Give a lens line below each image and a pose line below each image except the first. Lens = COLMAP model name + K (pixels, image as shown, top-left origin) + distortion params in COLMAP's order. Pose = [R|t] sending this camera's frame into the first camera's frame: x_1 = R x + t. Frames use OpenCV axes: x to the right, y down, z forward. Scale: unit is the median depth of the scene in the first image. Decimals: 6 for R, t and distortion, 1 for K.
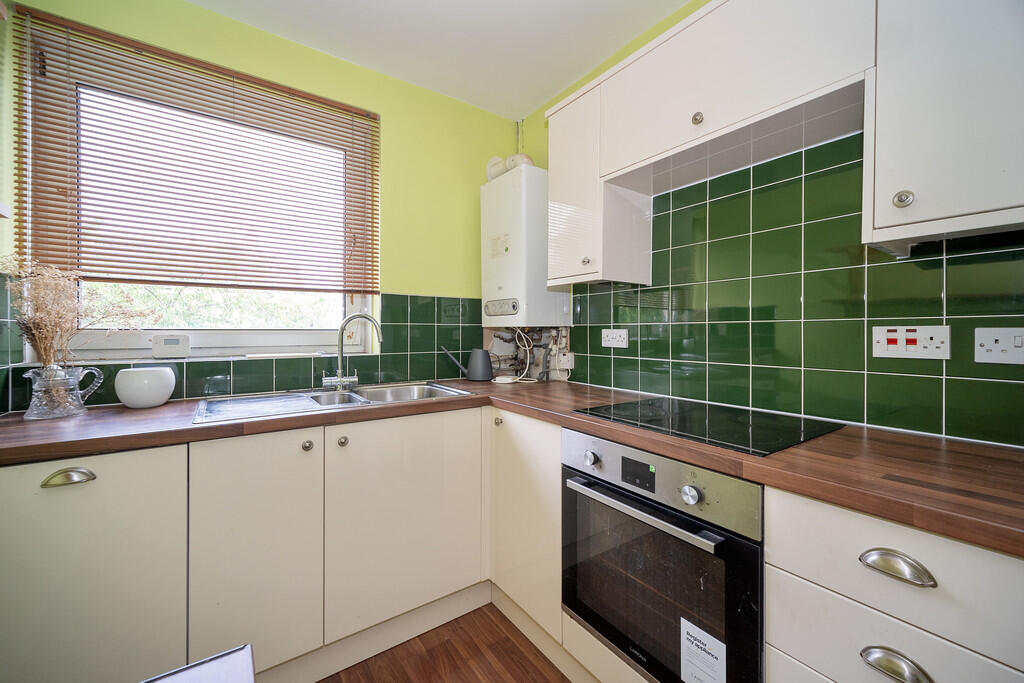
lens RADIAL K [[410.1, 0, 511.6], [0, 410.1, 332.8], [0, 0, 1]] dist [0.007812, -0.000861]
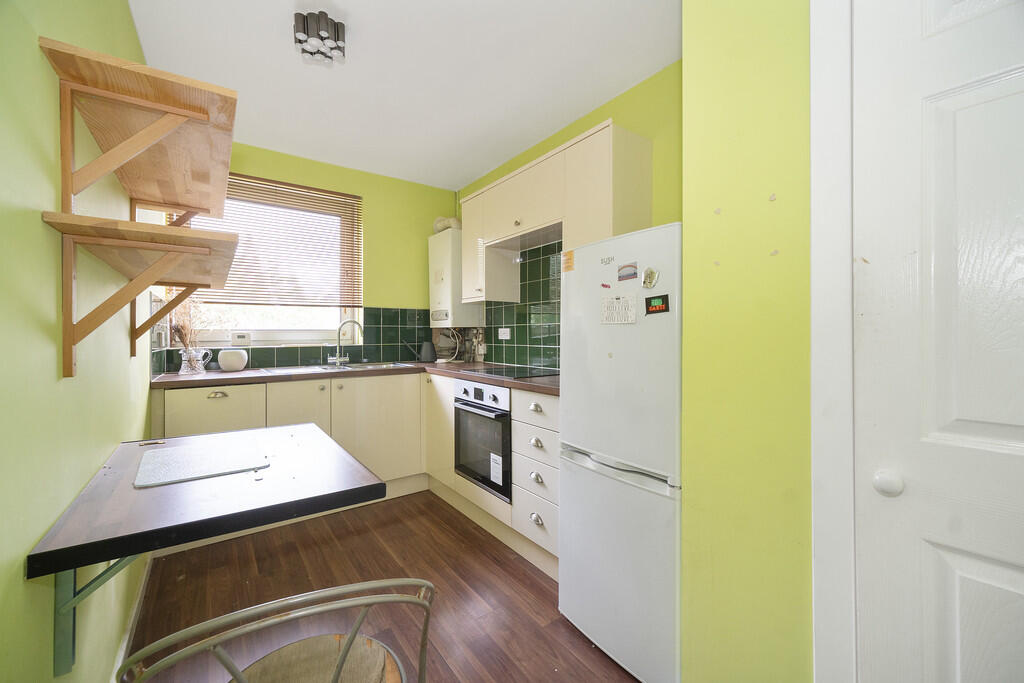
lens RADIAL K [[410.1, 0, 517.1], [0, 410.1, 335.0], [0, 0, 1]] dist [0.007812, -0.000861]
pose [[0.999755, -0.006338, 0.021215, 0.274080], [0.006389, 0.999977, -0.002333, 0.023017], [-0.021200, 0.002468, 0.999772, -0.684191]]
